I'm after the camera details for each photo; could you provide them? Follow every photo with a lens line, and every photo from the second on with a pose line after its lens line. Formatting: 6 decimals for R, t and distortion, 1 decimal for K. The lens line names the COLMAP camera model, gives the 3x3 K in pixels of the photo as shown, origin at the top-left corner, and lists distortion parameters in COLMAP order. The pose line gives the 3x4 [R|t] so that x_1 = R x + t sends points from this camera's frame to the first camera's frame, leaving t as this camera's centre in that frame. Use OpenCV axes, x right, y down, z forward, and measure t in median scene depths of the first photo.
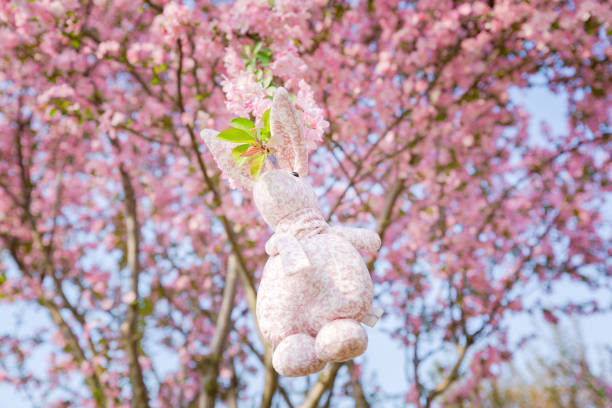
lens RADIAL K [[576.7, 0, 306.0], [0, 576.7, 204.0], [0, 0, 1]] dist [-0.012499, -0.005272]
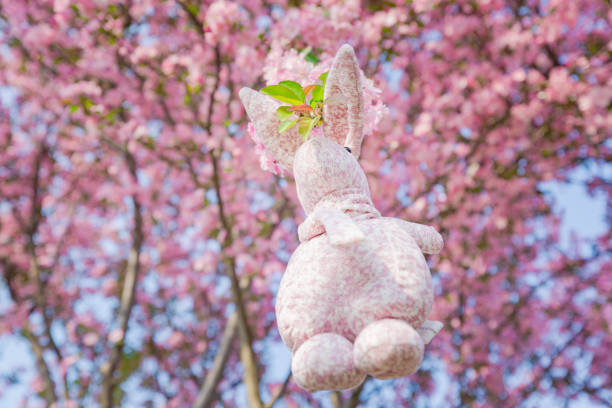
lens RADIAL K [[578.6, 0, 298.8], [0, 578.6, 204.6], [0, 0, 1]] dist [0.006245, 0.019449]
pose [[0.989042, 0.141849, -0.040916, -0.010285], [-0.146220, 0.979452, -0.138904, 0.036231], [0.020372, 0.143365, 0.989460, 0.047752]]
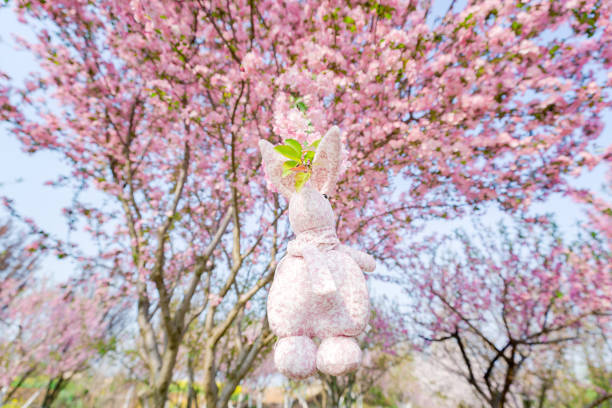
lens RADIAL K [[267.3, 0, 306.0], [0, 267.3, 204.0], [0, 0, 1]] dist [0.004172, 0.000864]
pose [[0.941292, 0.302784, 0.149301, -0.034742], [-0.308074, 0.951272, 0.013114, -0.007069], [-0.138055, -0.058340, 0.988705, 0.103541]]
